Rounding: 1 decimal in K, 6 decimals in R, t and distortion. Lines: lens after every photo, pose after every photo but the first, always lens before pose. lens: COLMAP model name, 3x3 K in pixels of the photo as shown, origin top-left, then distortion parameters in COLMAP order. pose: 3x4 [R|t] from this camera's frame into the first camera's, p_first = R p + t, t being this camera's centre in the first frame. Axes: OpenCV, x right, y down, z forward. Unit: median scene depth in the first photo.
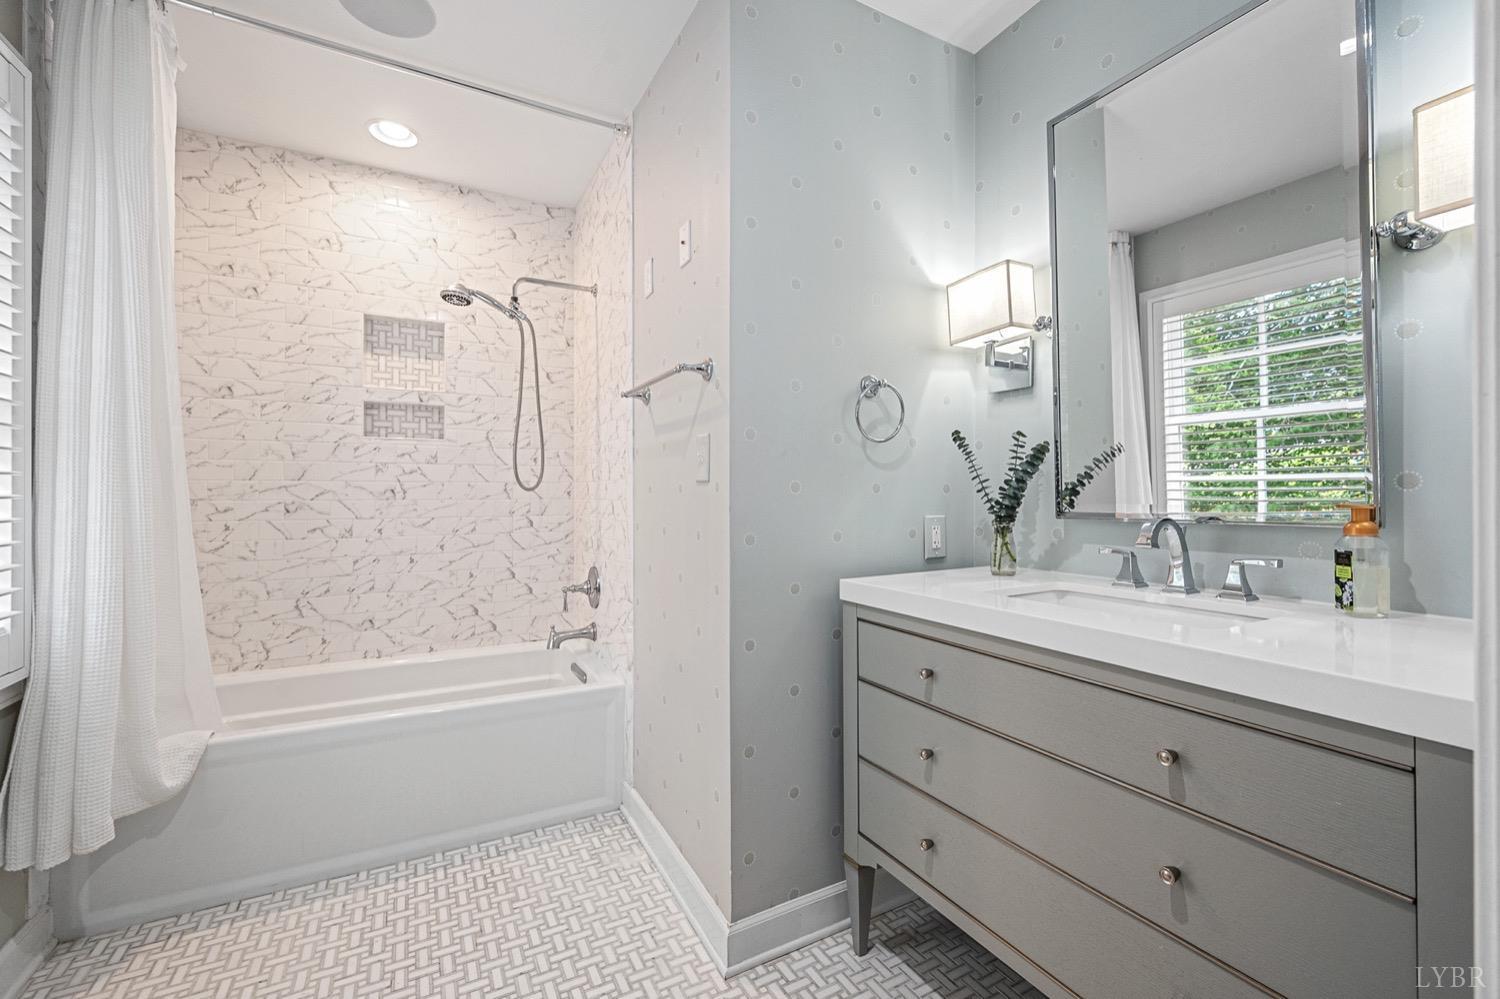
lens RADIAL K [[589.4, 0, 747.2], [0, 589.4, 497.1], [0, 0, 1]] dist [0.001449, 0.000405]
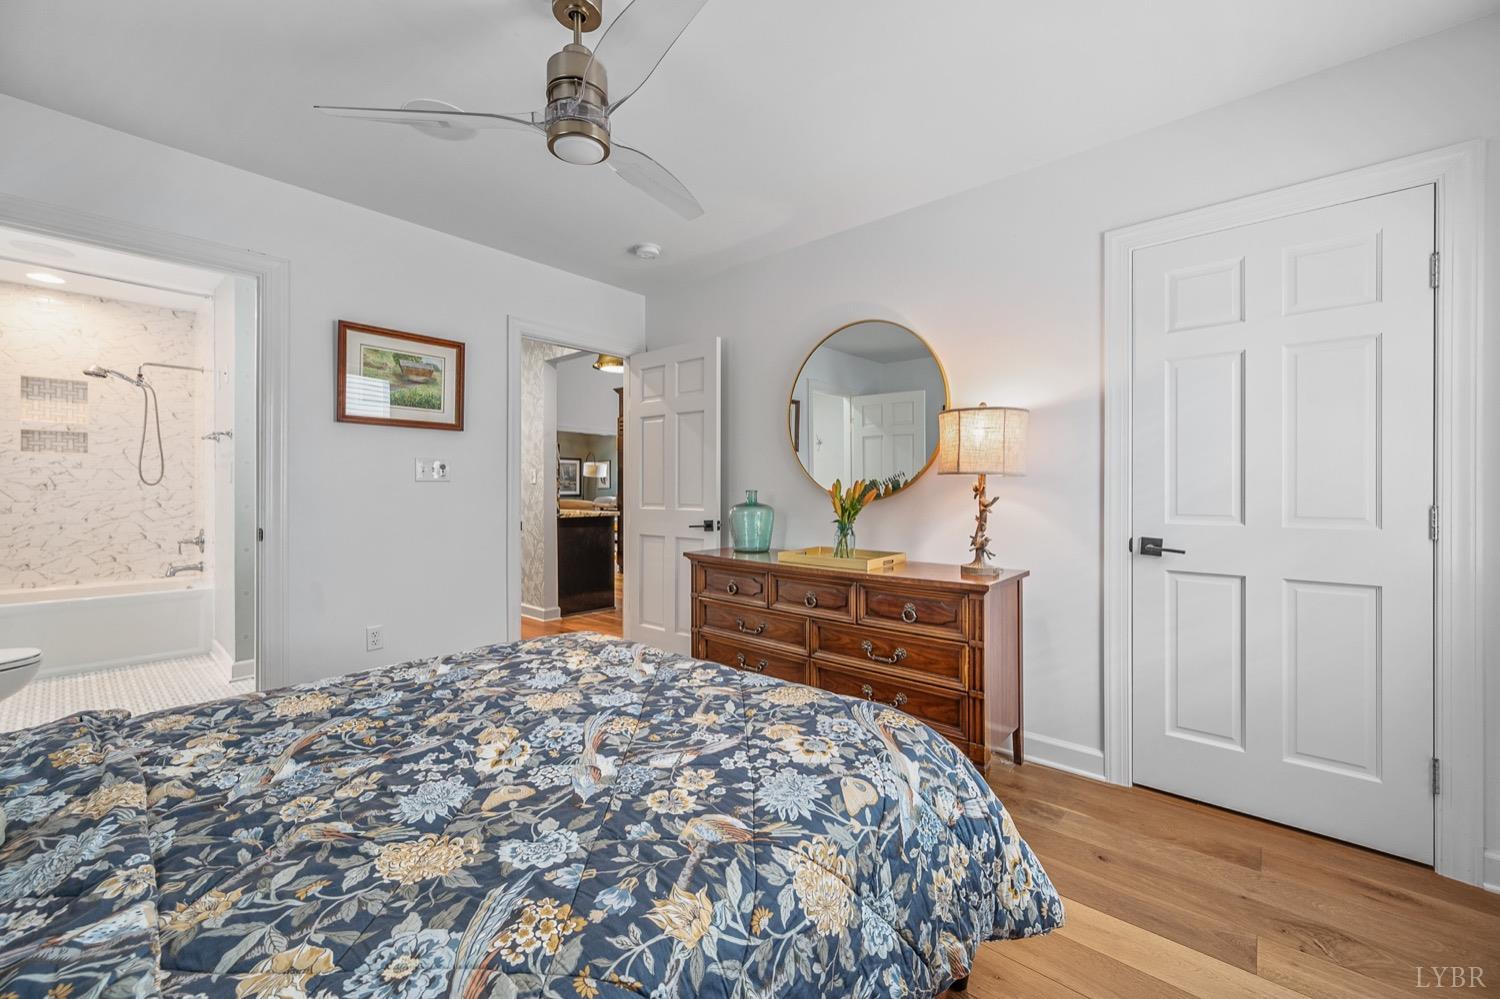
lens RADIAL K [[589.4, 0, 753.3], [0, 589.4, 495.4], [0, 0, 1]] dist [0.001449, 0.000405]
pose [[0.940542, 0.001140, 0.339674, 0.671120], [-0.002673, 0.999988, 0.004046, 0.006519], [-0.339666, -0.004714, 0.940534, -1.177908]]
